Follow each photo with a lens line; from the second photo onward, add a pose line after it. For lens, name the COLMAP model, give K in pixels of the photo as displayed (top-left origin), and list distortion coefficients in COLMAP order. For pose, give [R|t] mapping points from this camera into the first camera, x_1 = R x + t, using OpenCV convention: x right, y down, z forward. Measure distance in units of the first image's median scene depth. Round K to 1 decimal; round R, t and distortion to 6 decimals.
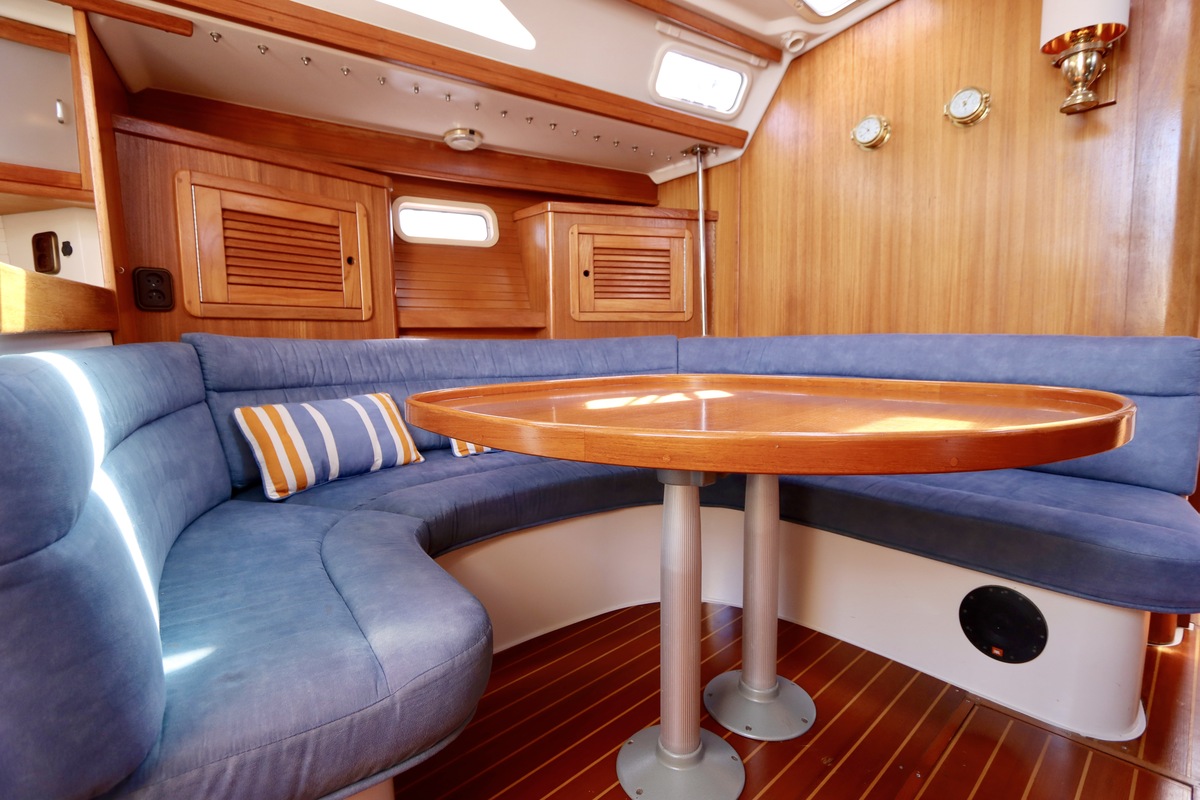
lens RADIAL K [[570.9, 0, 600.0], [0, 570.9, 400.0], [0, 0, 1]] dist [-0.011582, 0.001204]
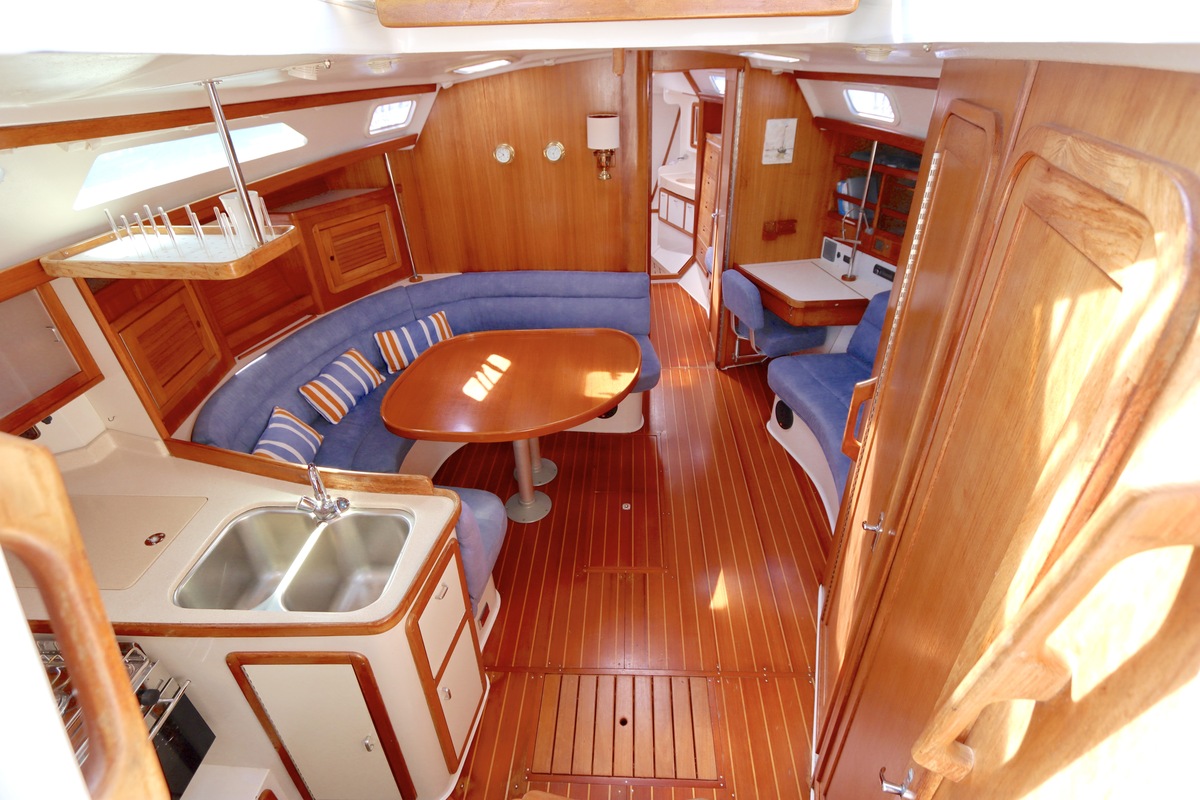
lens RADIAL K [[565.8, 0, 594.3], [0, 565.8, 400.5], [0, 0, 1]] dist [-0.019850, 0.003591]
pose [[0.714464, -0.375791, 0.590188, -0.538629], [0.091526, 0.886471, 0.453644, -0.513545], [-0.693660, -0.270095, 0.667746, -0.449021]]
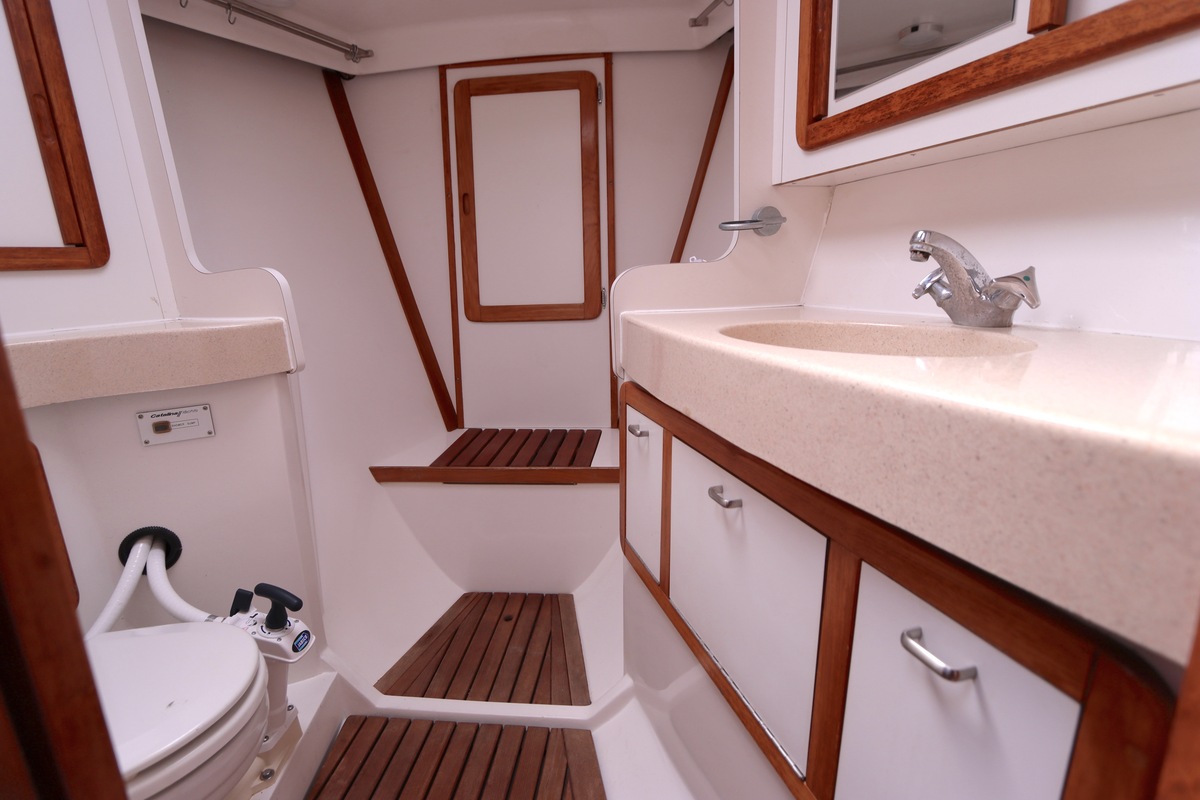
lens RADIAL K [[565.8, 0, 594.3], [0, 565.8, 400.5], [0, 0, 1]] dist [-0.019850, 0.003591]
pose [[0.754587, -0.160010, 0.636393, 1.505141], [0.083602, 0.985354, 0.148622, -0.196907], [-0.650853, -0.058944, 0.756912, 1.202641]]
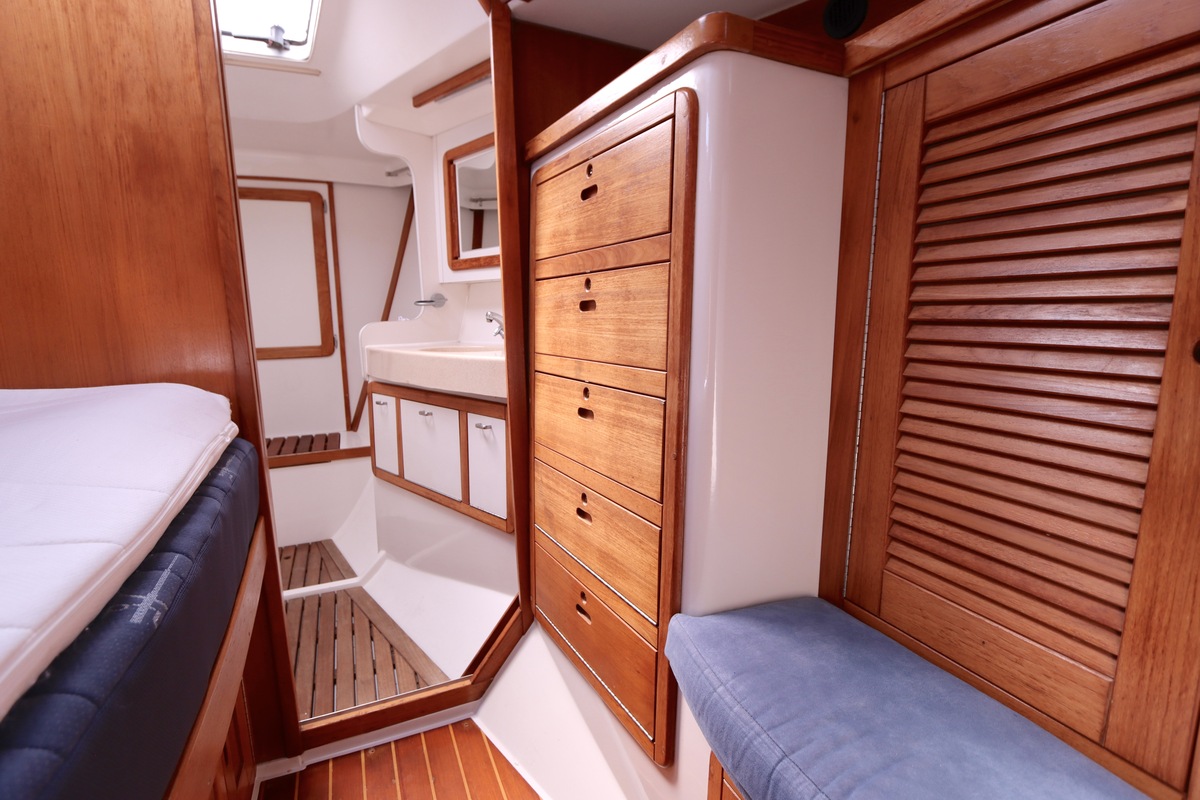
lens RADIAL K [[584.0, 0, 604.4], [0, 584.0, 399.5], [0, 0, 1]] dist [-0.022702, 0.001078]
pose [[0.323561, -0.134399, 0.936614, 1.047347], [0.098840, 0.989246, 0.107806, -0.173366], [-0.941031, 0.057693, 0.333365, 0.864040]]
